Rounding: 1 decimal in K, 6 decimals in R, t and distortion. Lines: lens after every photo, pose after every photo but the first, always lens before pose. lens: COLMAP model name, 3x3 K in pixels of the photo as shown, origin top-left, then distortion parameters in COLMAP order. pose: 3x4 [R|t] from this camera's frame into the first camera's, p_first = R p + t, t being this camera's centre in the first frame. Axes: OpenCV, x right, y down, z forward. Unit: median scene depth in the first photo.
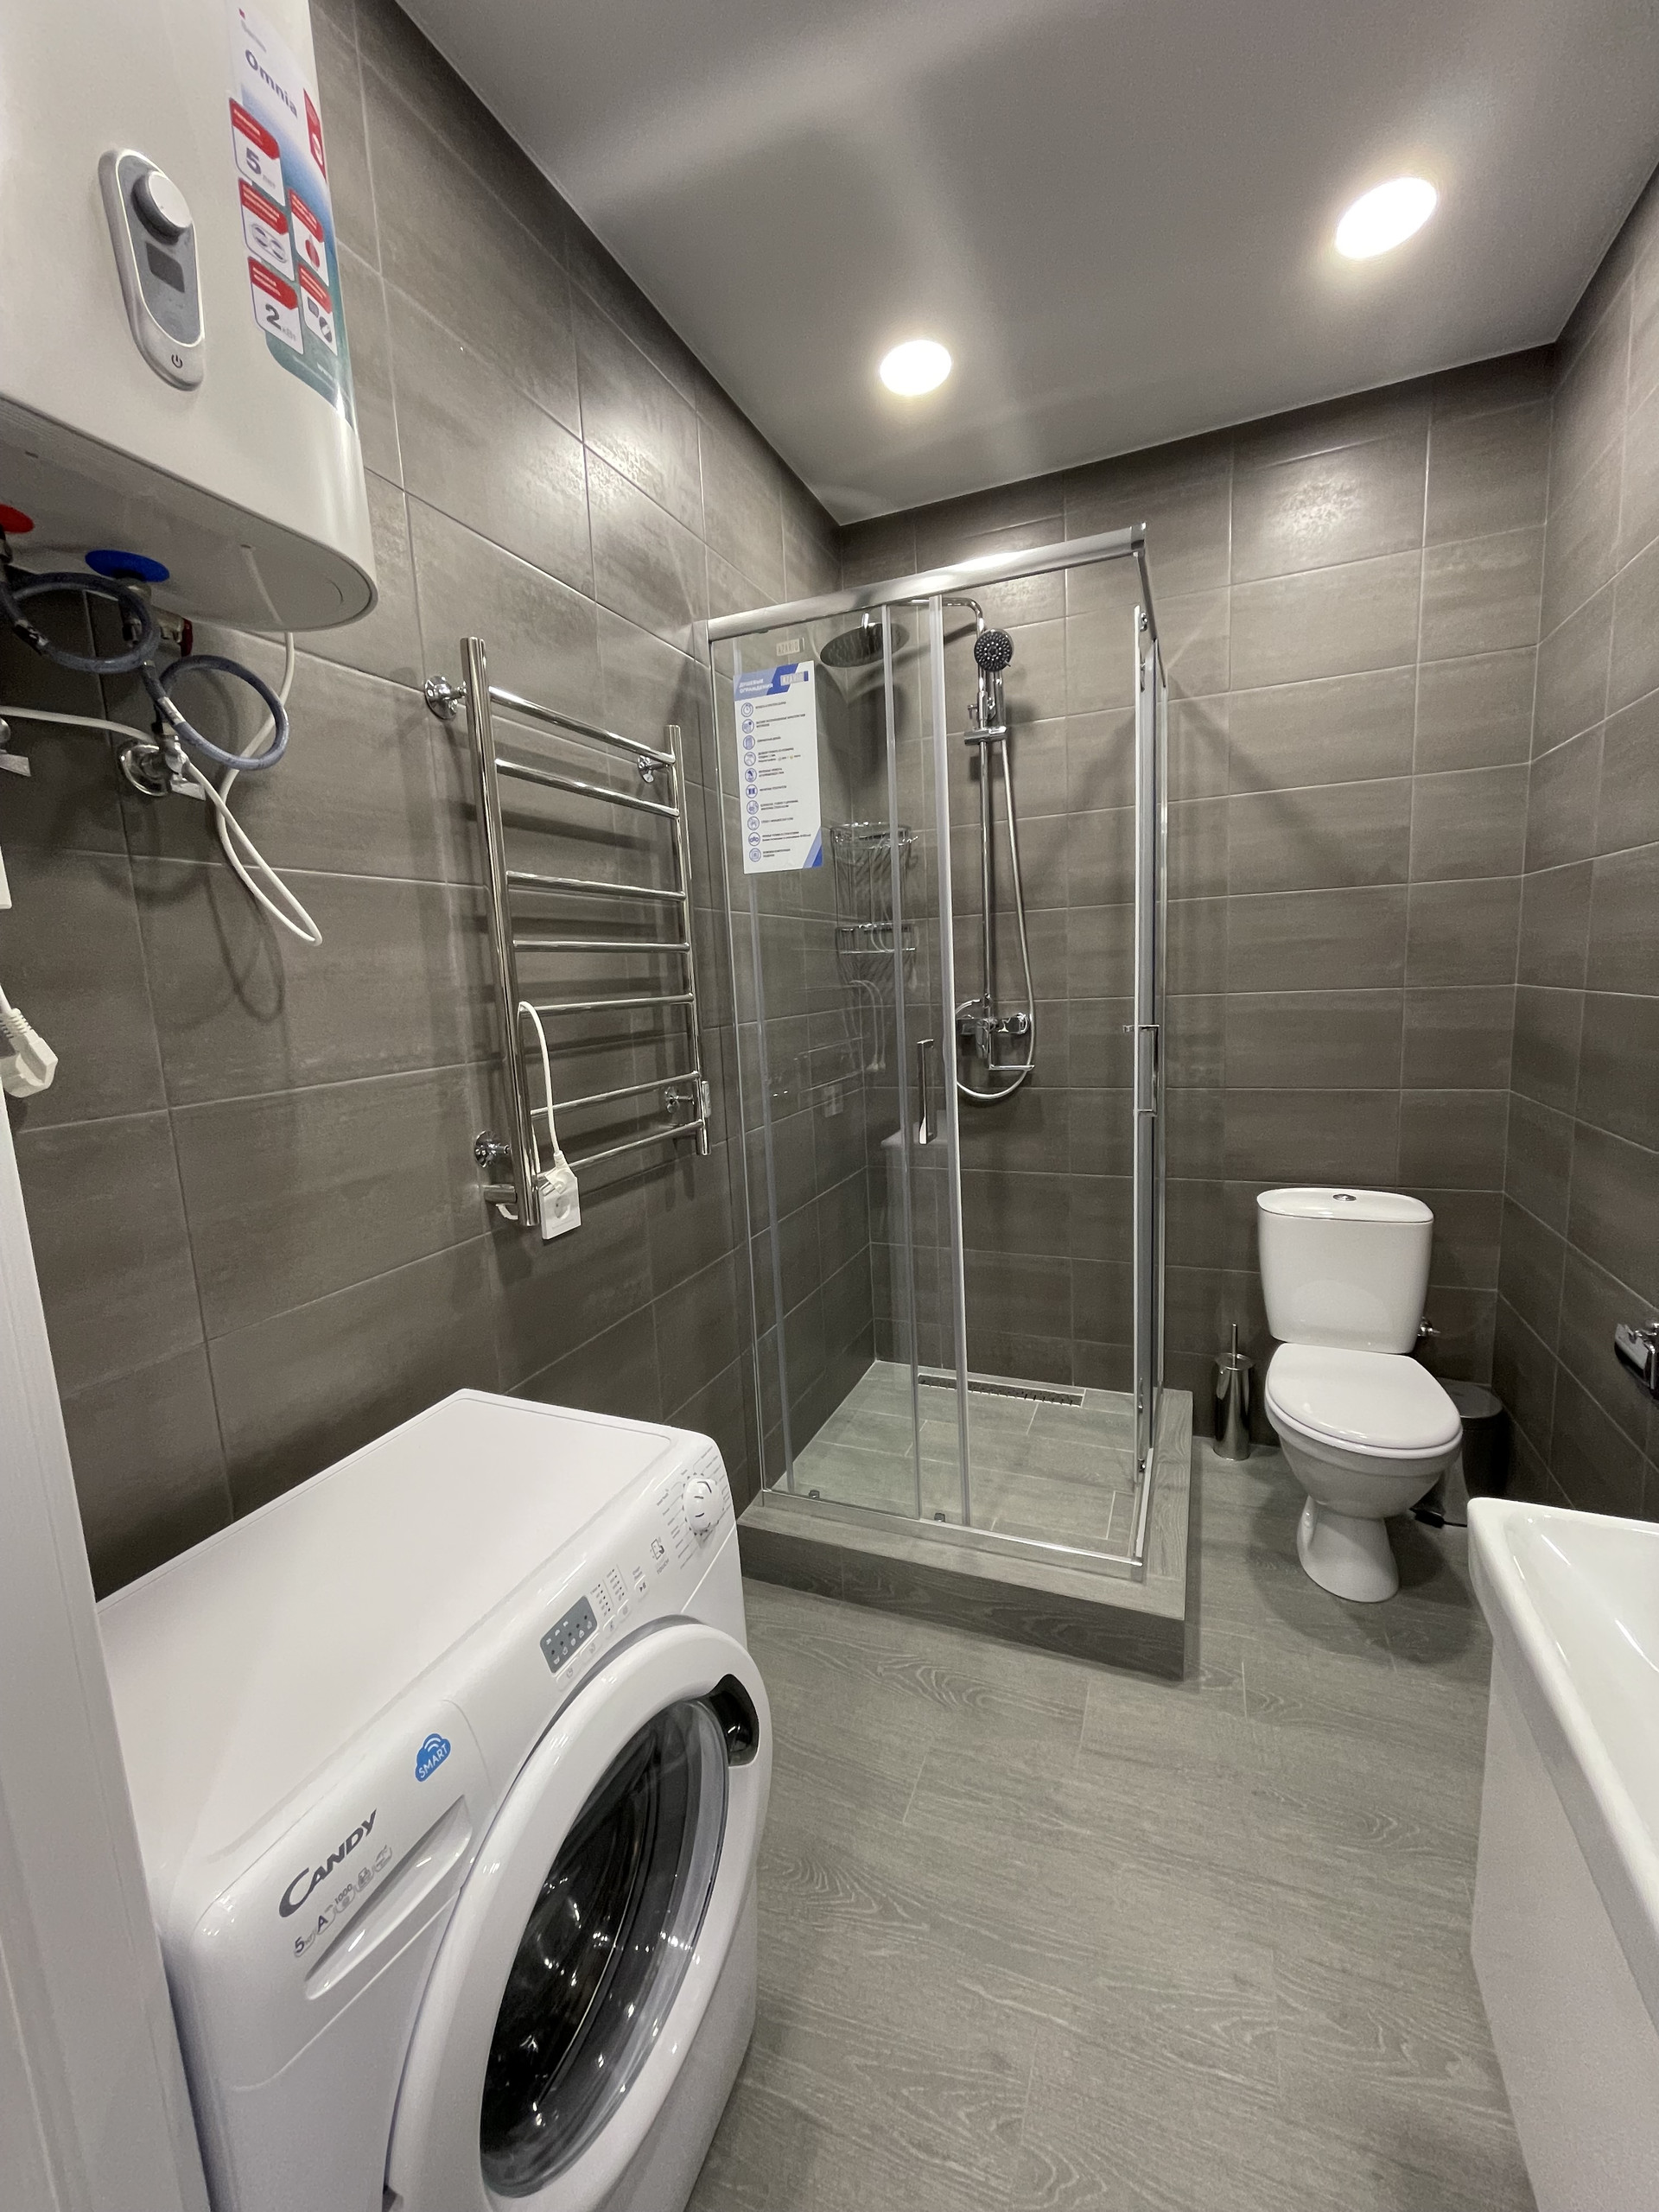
lens RADIAL K [[889.3, 0, 831.5], [0, 889.3, 1101.8], [0, 0, 1]] dist [-0.001005, 0.000101]
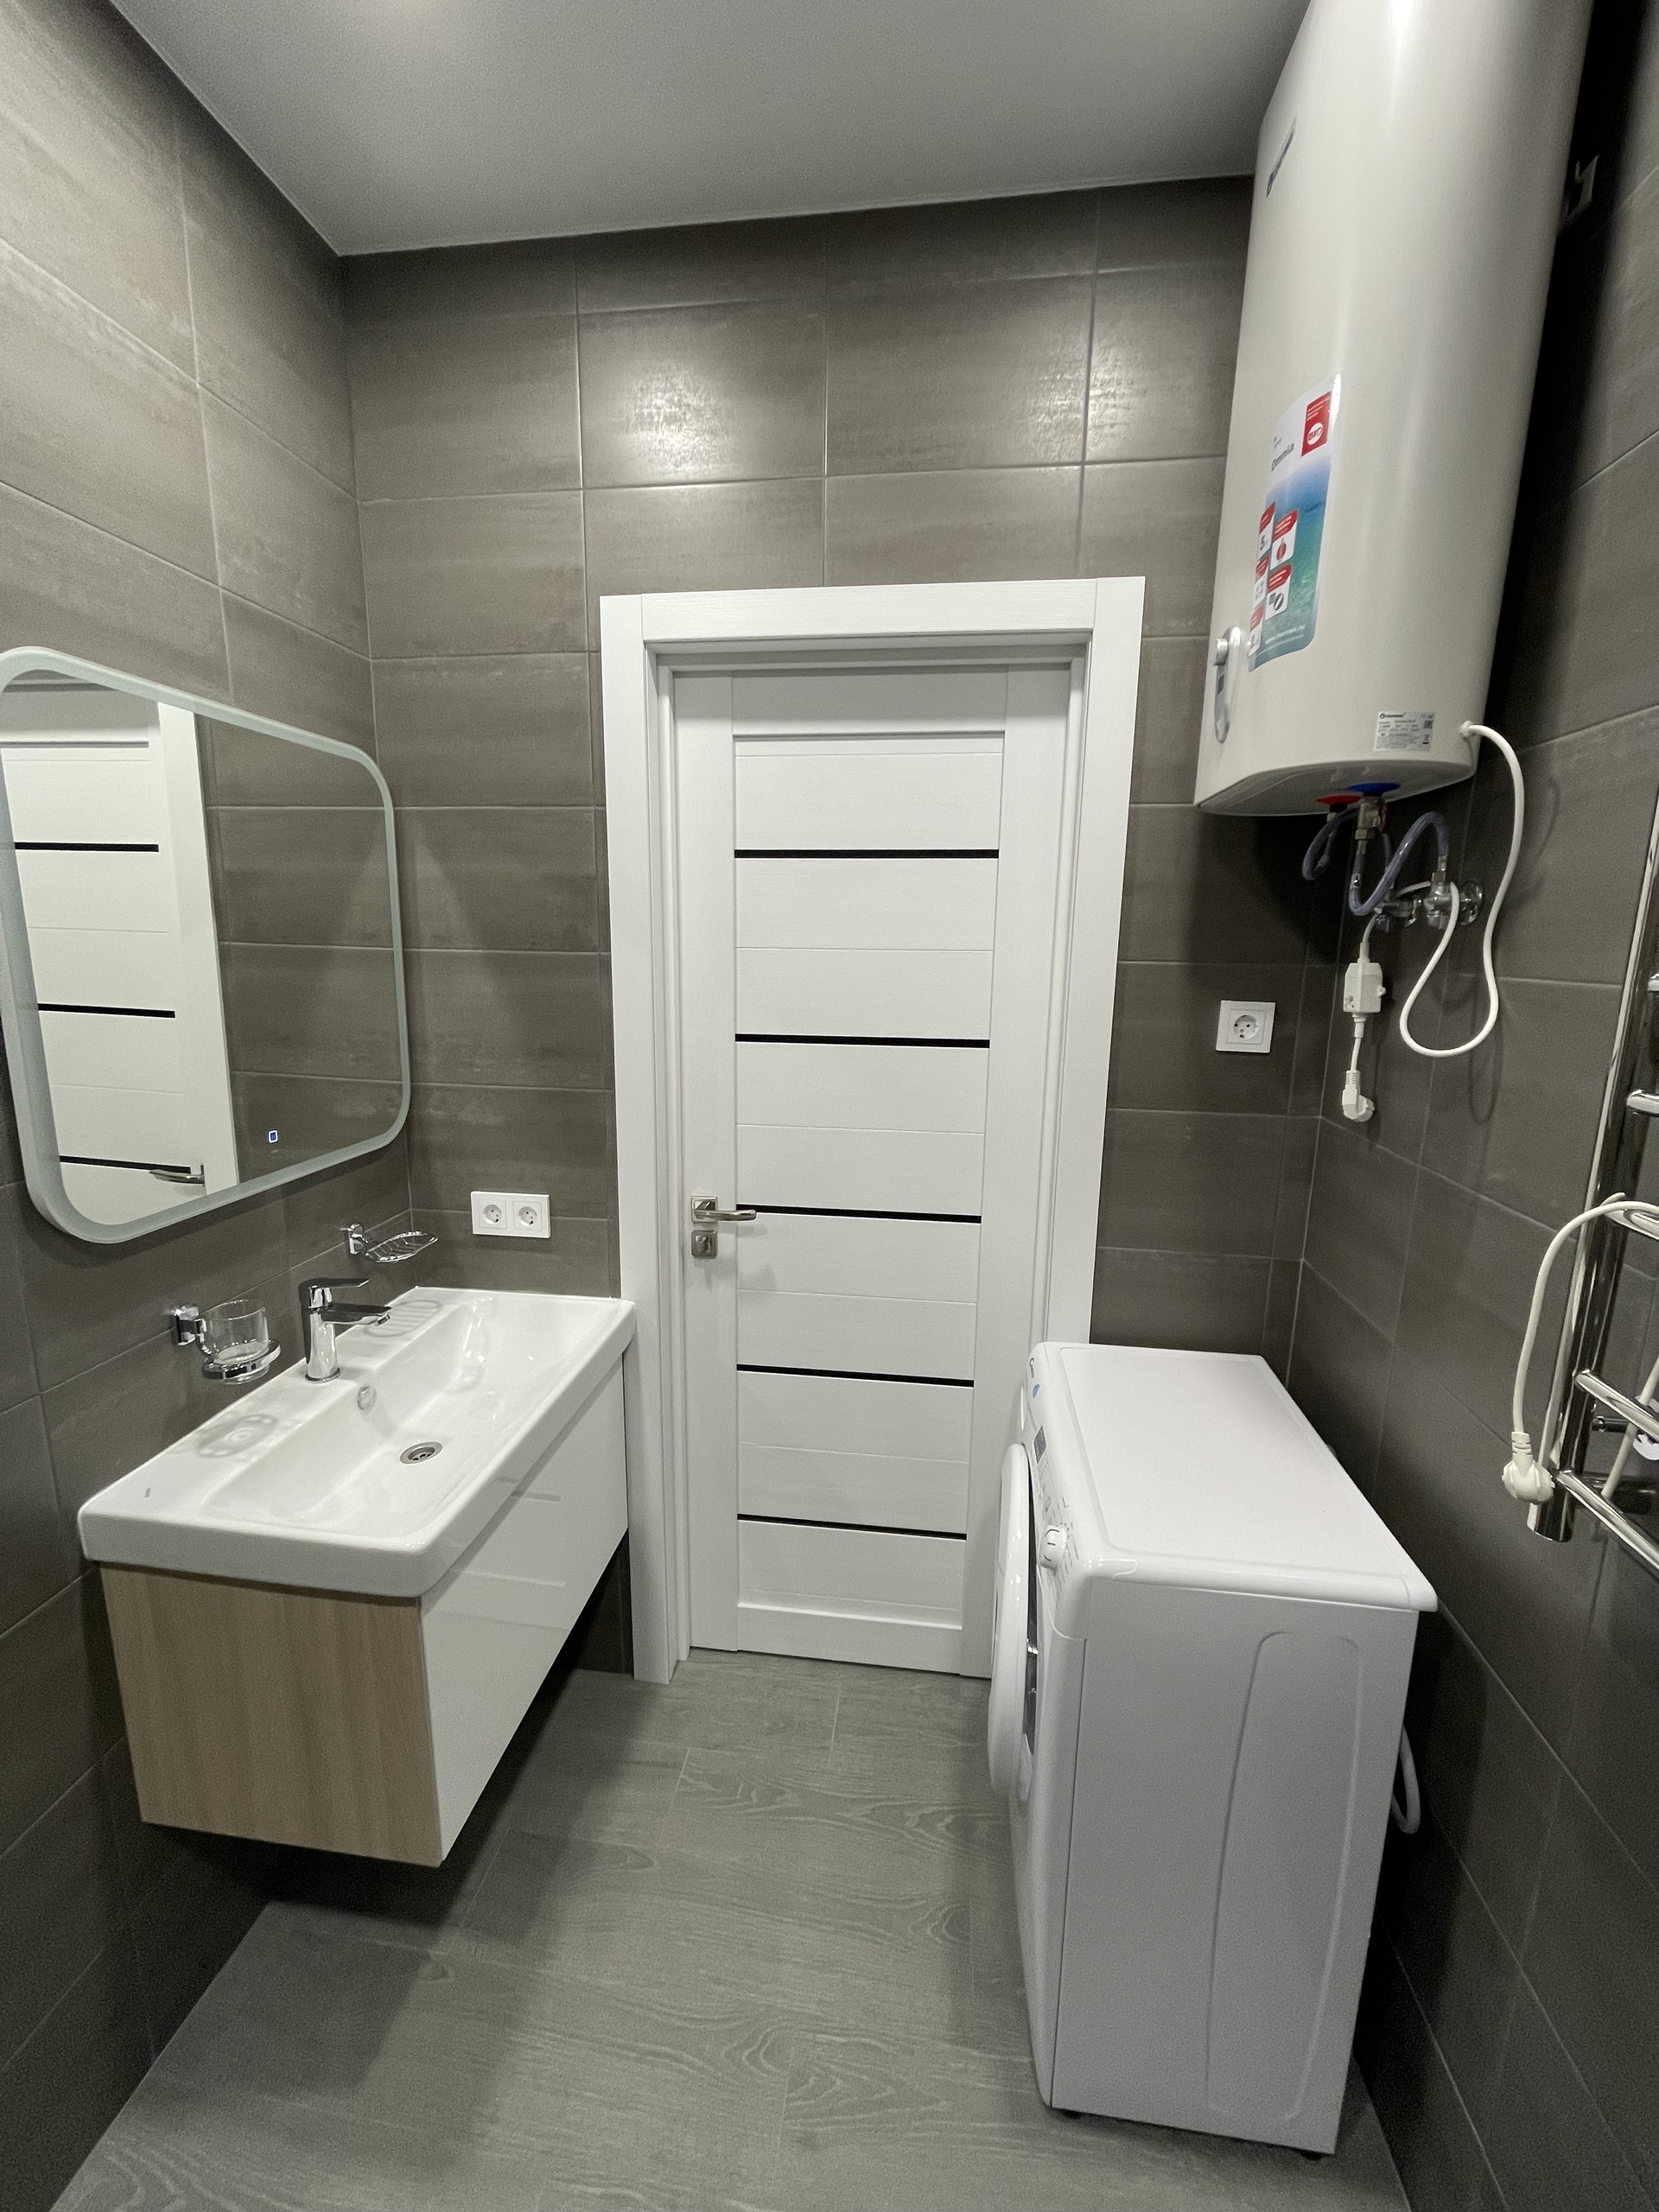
lens RADIAL K [[888.5, 0, 828.3], [0, 888.5, 1103.9], [0, 0, 1]] dist [-0.002297, 0.000467]
pose [[-0.966059, 0.080983, -0.245300, 0.174949], [-0.004822, 0.943771, 0.330564, -0.219879], [0.258277, 0.320527, -0.911348, 0.845392]]
